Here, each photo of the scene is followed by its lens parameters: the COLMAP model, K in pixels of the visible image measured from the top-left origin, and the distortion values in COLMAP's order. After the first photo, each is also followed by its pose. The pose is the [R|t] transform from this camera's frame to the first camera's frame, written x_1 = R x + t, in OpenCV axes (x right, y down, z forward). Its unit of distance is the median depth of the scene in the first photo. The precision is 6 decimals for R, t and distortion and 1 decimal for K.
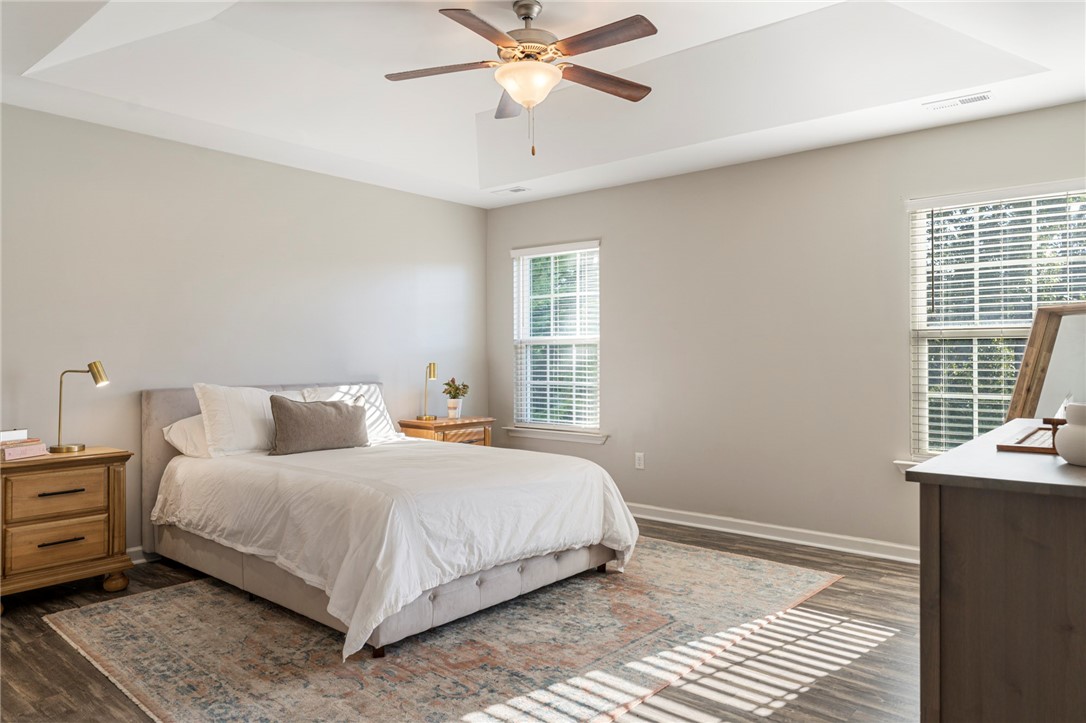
lens RADIAL K [[728.8, 0, 543.0], [0, 728.8, 361.5], [0, 0, 1]] dist [-0.000419, -0.000050]
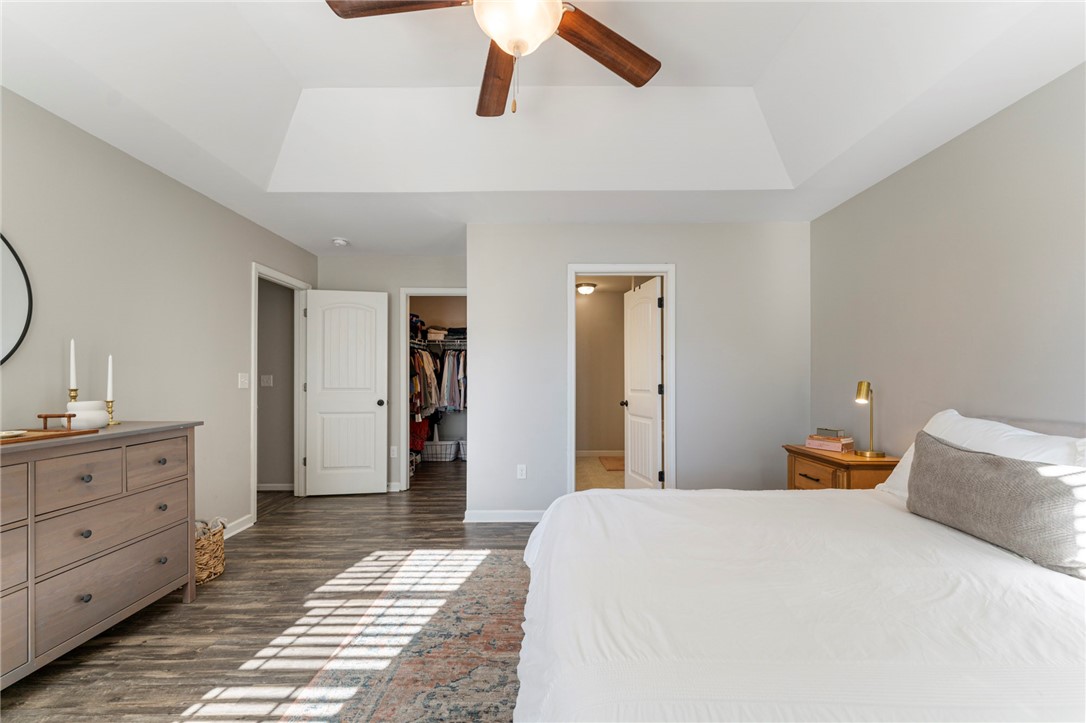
lens RADIAL K [[434.3, 0, 543.0], [0, 434.3, 376.9], [0, 0, 1]] dist [0.000541, 0.000044]
pose [[-0.759505, -0.000202, -0.650502, 0.323213], [-0.001040, 0.999999, 0.000903, -0.011528], [0.650501, 0.001363, -0.759504, 1.691628]]
